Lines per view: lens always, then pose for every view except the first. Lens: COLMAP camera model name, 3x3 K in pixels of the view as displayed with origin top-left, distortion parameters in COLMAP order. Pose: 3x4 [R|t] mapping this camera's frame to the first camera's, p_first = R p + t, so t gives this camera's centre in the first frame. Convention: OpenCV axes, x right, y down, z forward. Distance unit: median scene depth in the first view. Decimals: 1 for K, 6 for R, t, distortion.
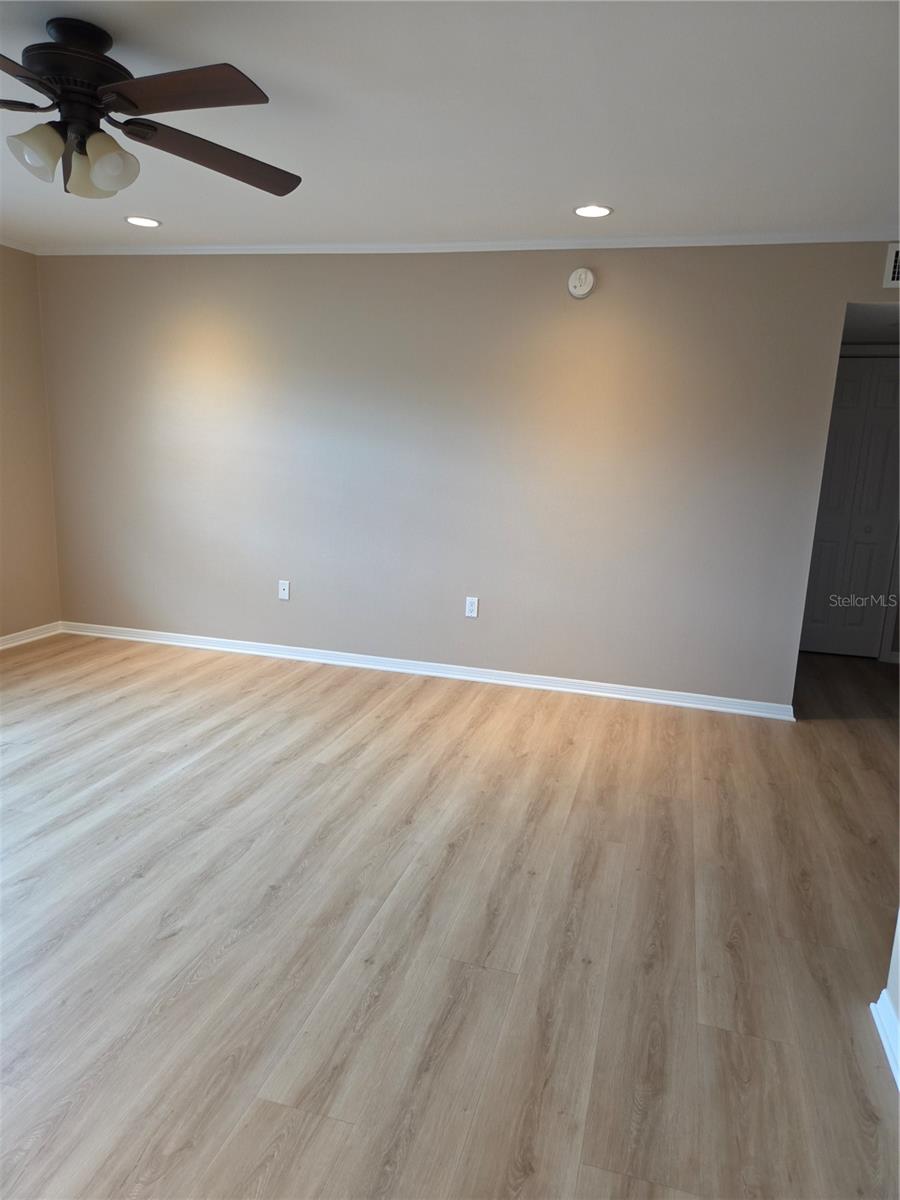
lens RADIAL K [[820.7, 0, 450.0], [0, 820.7, 600.0], [0, 0, 1]] dist [0.039068, -0.003381]
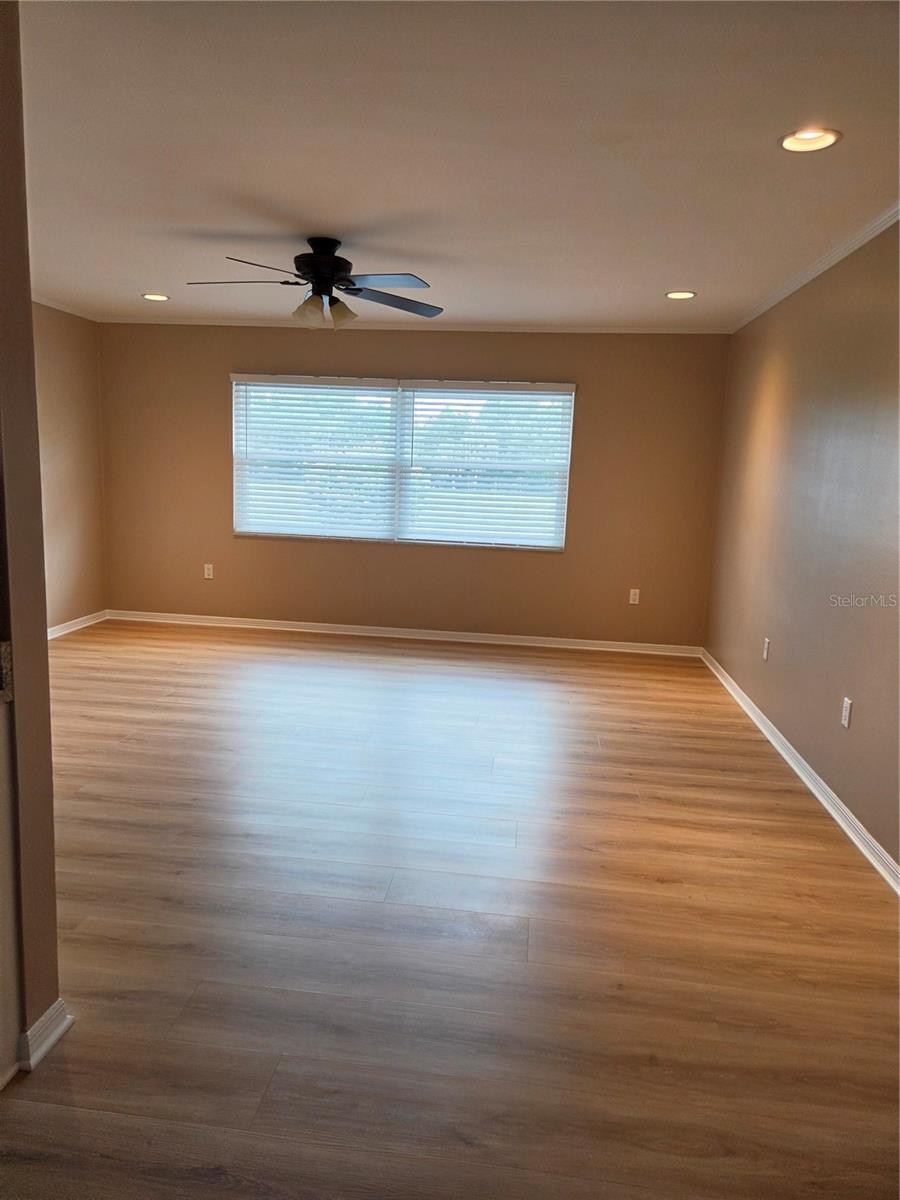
lens RADIAL K [[820.7, 0, 450.0], [0, 820.7, 600.0], [0, 0, 1]] dist [0.039068, -0.003381]
pose [[0.140443, 0.127624, -0.981829, 0.748320], [-0.221183, 0.970640, 0.094531, -0.087523], [0.965067, 0.203888, 0.164548, 0.601411]]
